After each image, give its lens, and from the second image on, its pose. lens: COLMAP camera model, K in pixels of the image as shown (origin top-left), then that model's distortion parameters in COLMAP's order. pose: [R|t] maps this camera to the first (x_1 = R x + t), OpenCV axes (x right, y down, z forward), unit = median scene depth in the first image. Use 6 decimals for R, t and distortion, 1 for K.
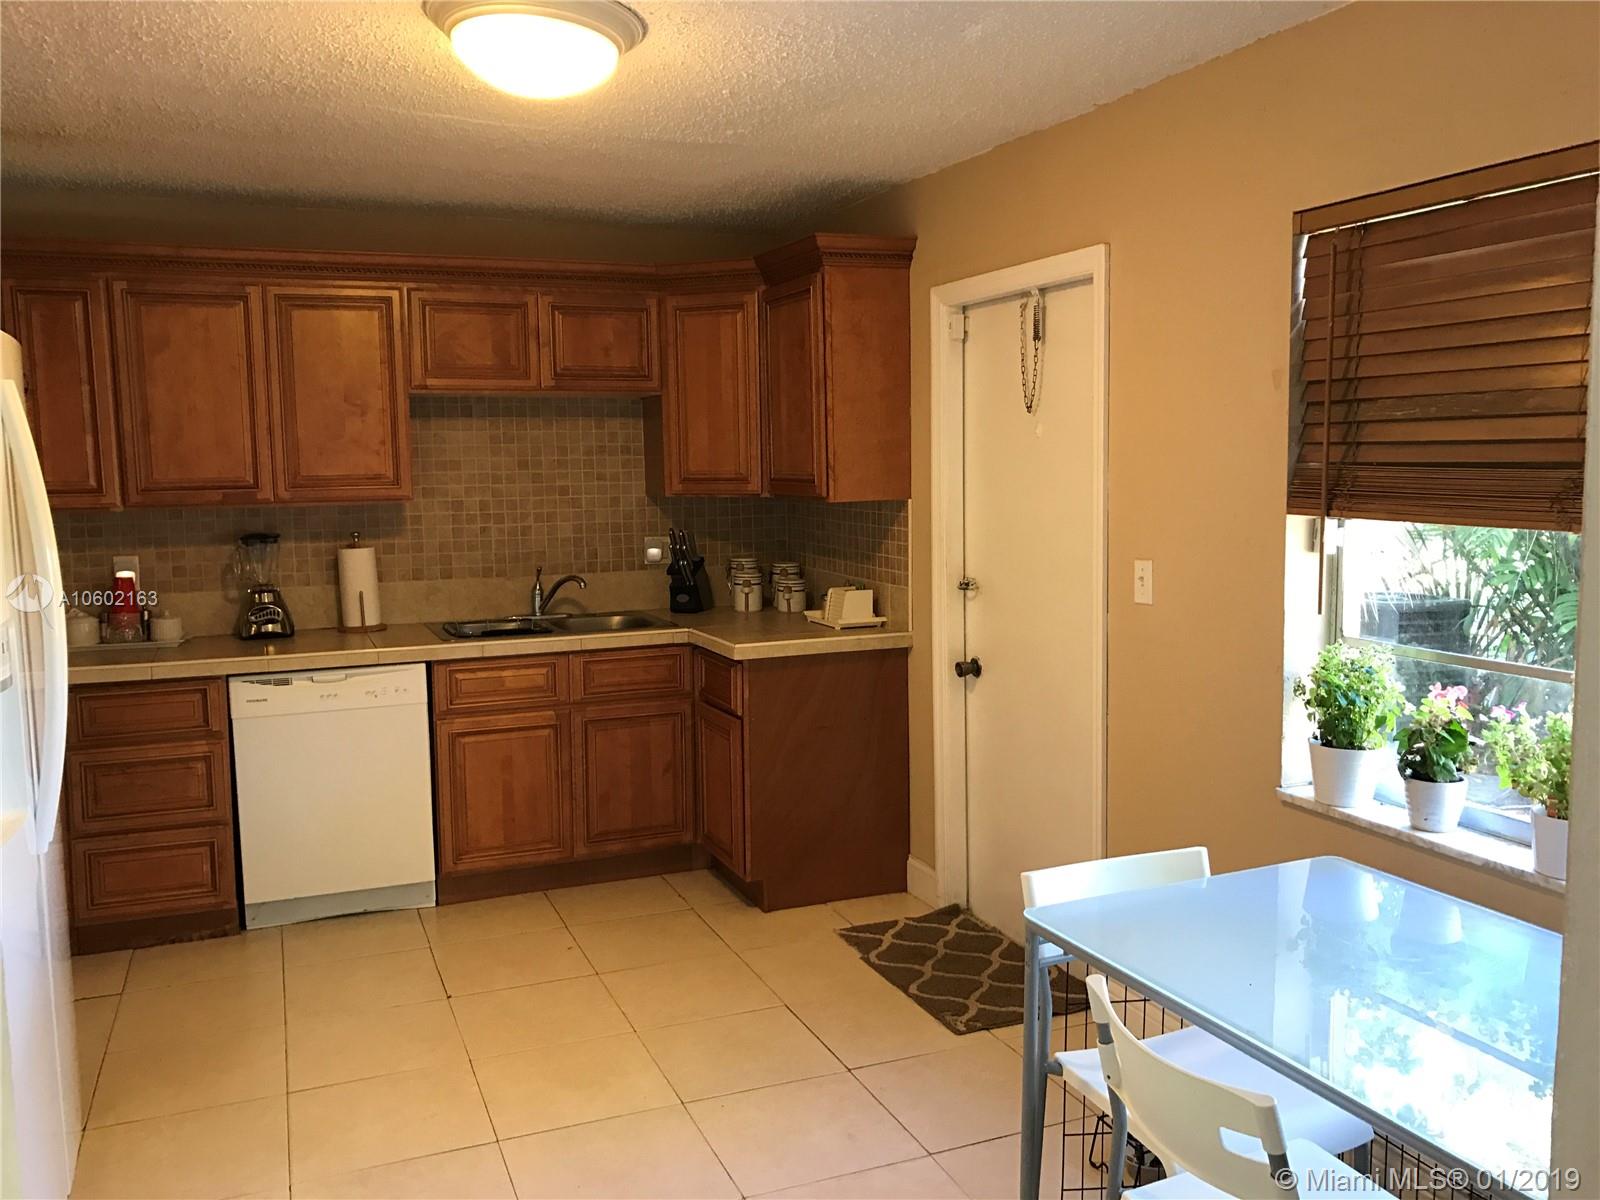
lens RADIAL K [[1314.5, 0, 807.3], [0, 1314.5, 596.9], [0, 0, 1]] dist [0.043614, -0.060550]
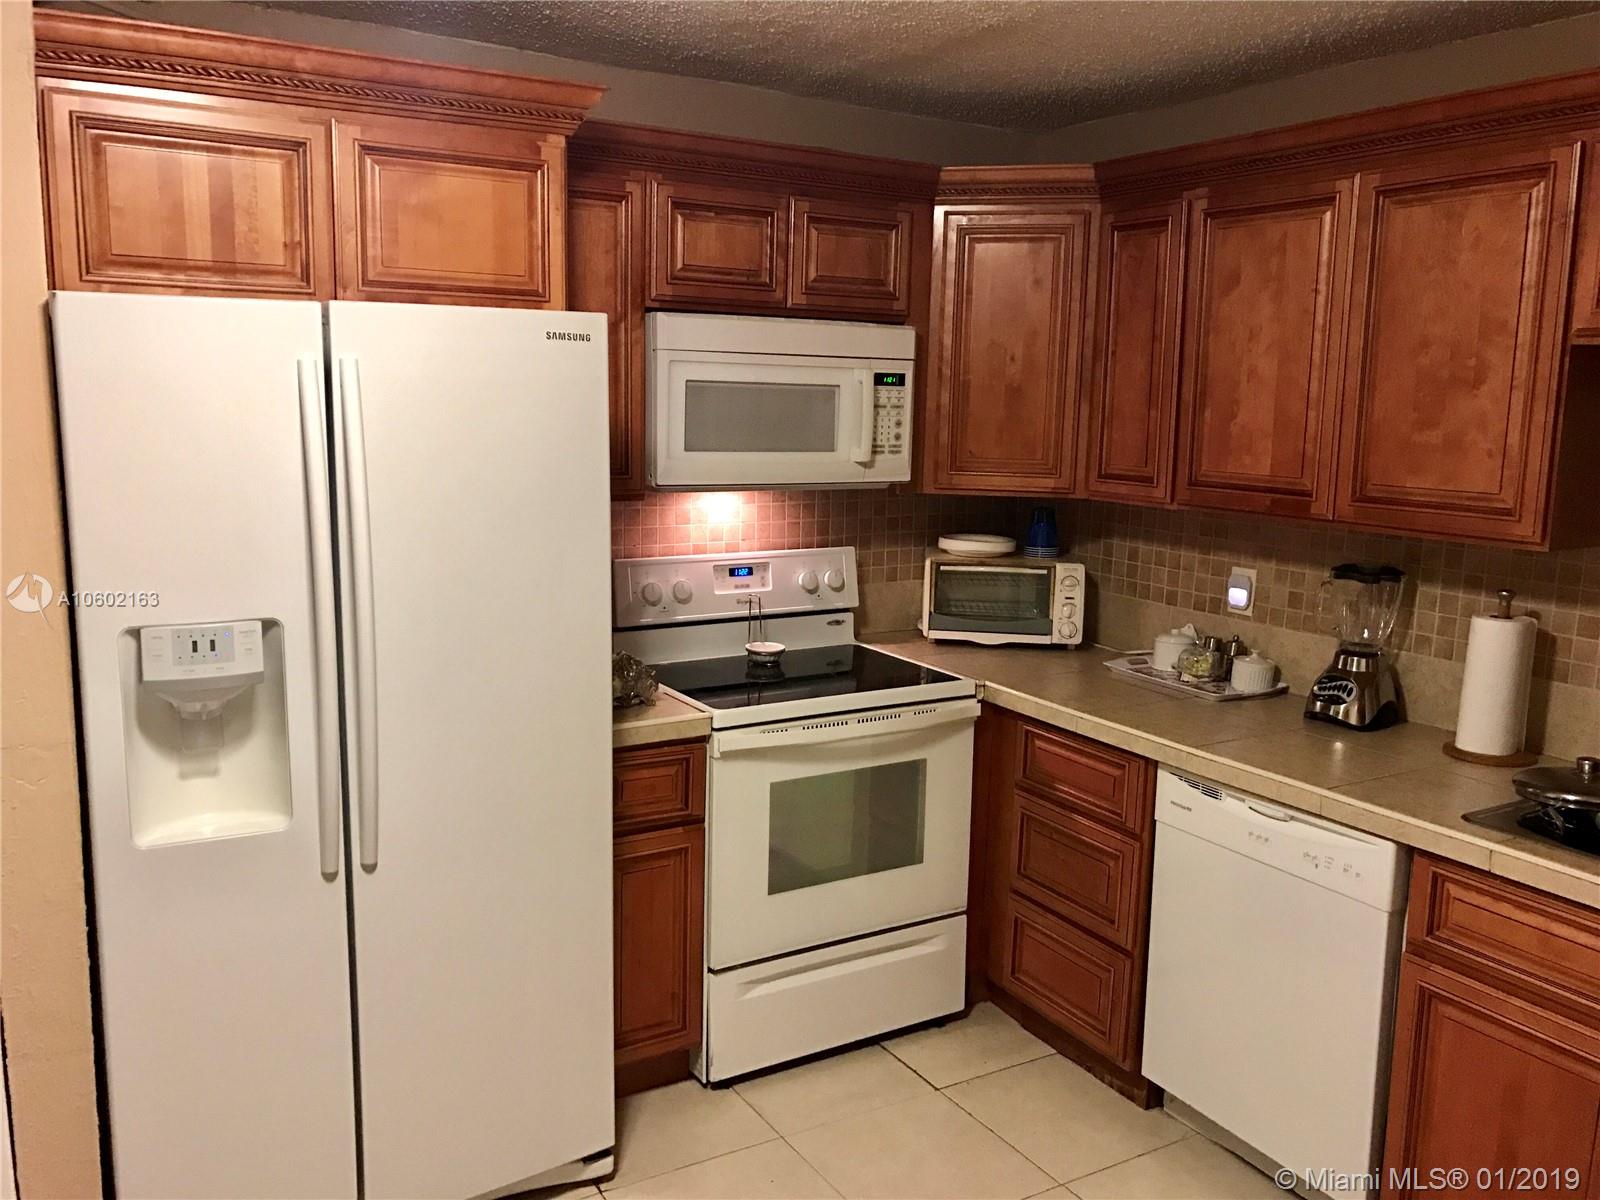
lens RADIAL K [[1314.5, 0, 798.4], [0, 1314.5, 595.5], [0, 0, 1]] dist [0.043614, -0.060550]
pose [[0.136031, 0.174088, -0.975289, 0.188285], [-0.127866, 0.979291, 0.156968, -0.102107], [0.982418, 0.103354, 0.155473, 0.642658]]
